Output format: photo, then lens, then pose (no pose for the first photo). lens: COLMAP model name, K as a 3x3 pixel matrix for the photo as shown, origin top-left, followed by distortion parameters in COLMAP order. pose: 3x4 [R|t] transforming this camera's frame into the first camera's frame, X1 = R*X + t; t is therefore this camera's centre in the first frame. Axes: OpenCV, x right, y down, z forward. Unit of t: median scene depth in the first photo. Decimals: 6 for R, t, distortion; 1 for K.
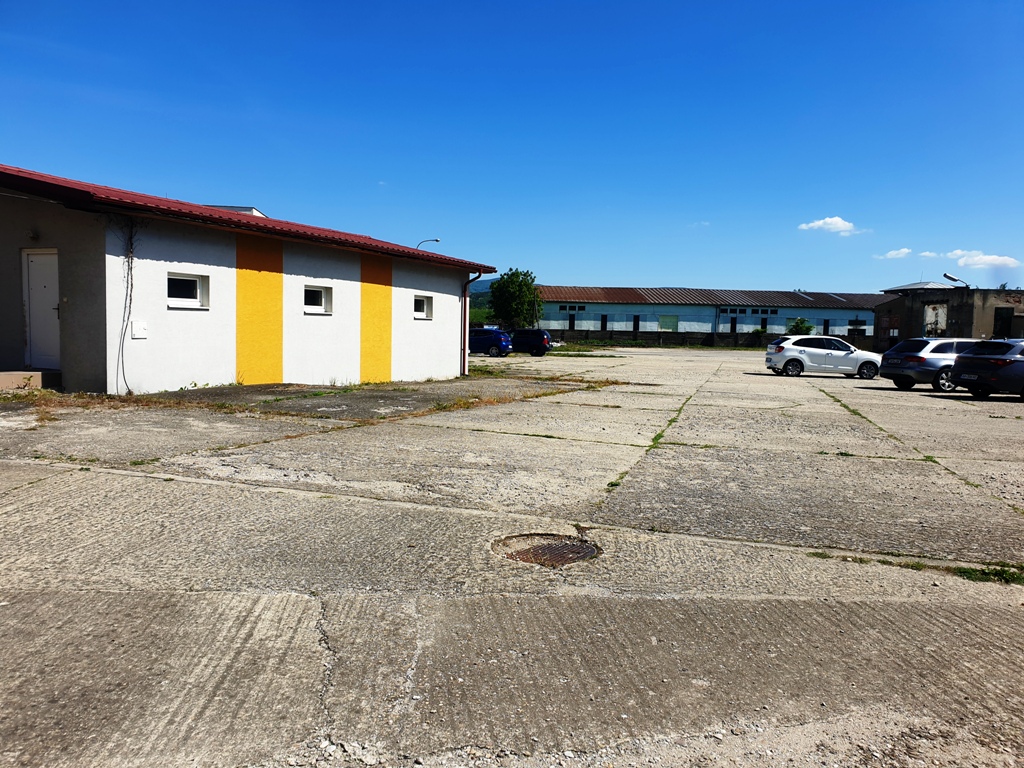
lens RADIAL K [[804.6, 0, 513.9], [0, 804.6, 384.2], [0, 0, 1]] dist [0.000674, 0.017362]
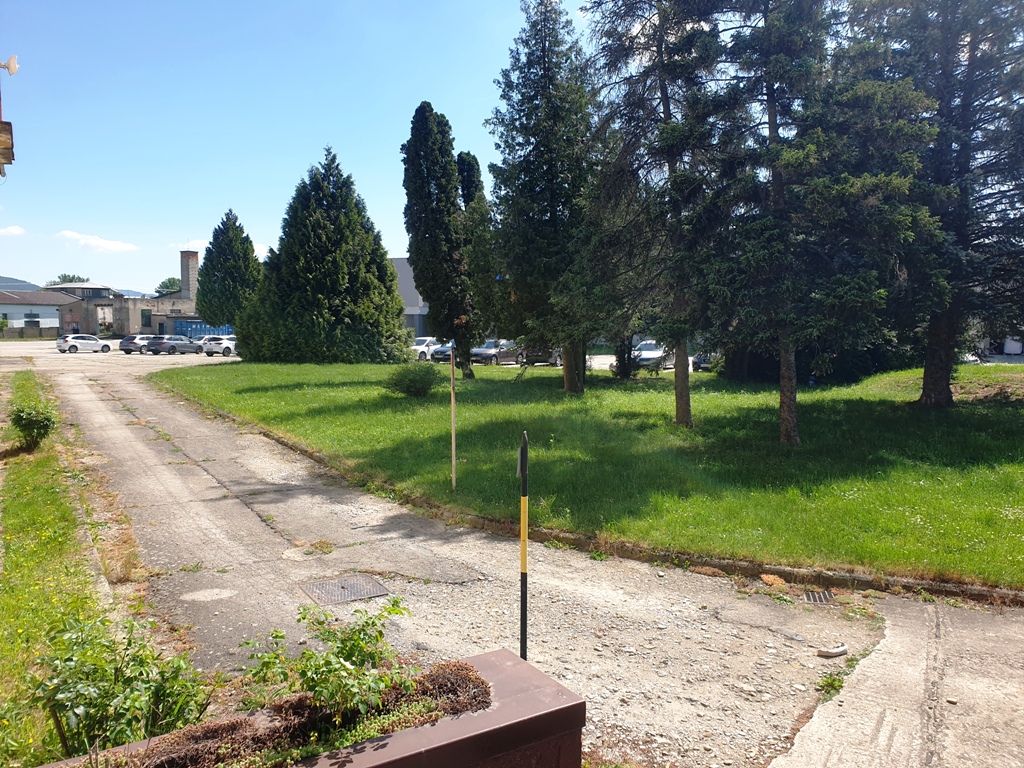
lens RADIAL K [[804.6, 0, 510.6], [0, 804.6, 386.0], [0, 0, 1]] dist [0.000674, 0.017362]
pose [[0.552874, -0.086516, 0.828761, -0.849241], [0.066632, 0.996001, 0.059524, 0.029905], [-0.830596, 0.022313, 0.556428, -1.263268]]
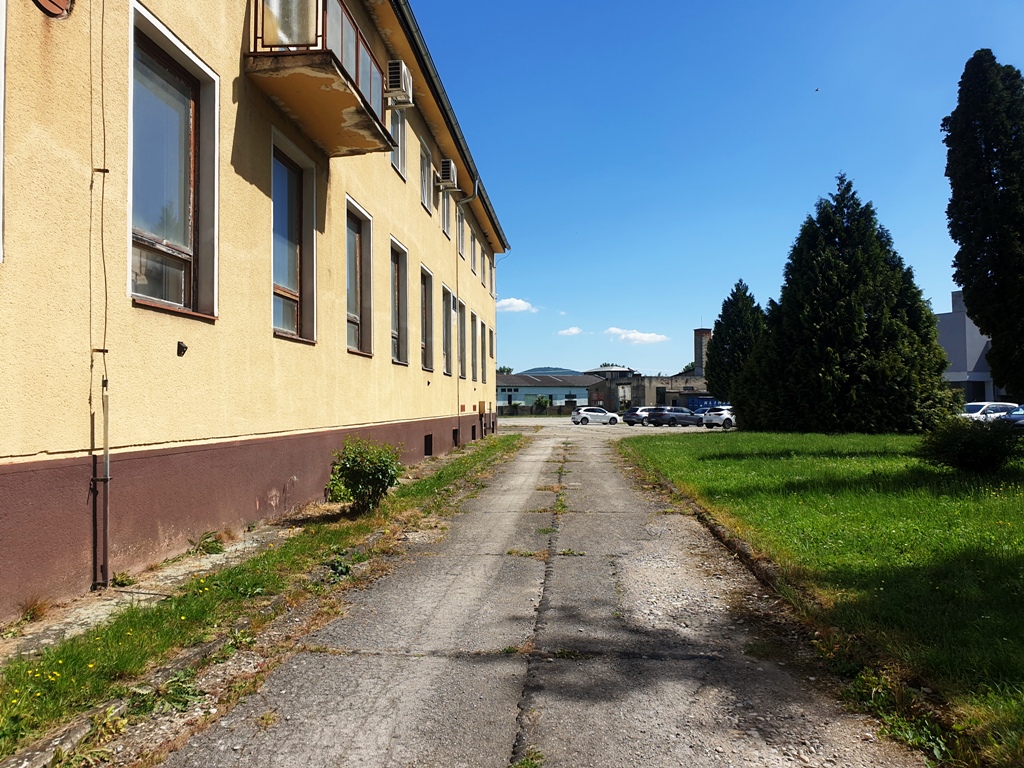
lens RADIAL K [[804.6, 0, 509.4], [0, 804.6, 384.9], [0, 0, 1]] dist [0.000674, 0.017362]
pose [[0.936087, -0.020169, 0.351190, -0.664243], [0.052337, 0.995229, -0.082346, 0.055071], [-0.347854, 0.095463, 0.932676, -1.093419]]
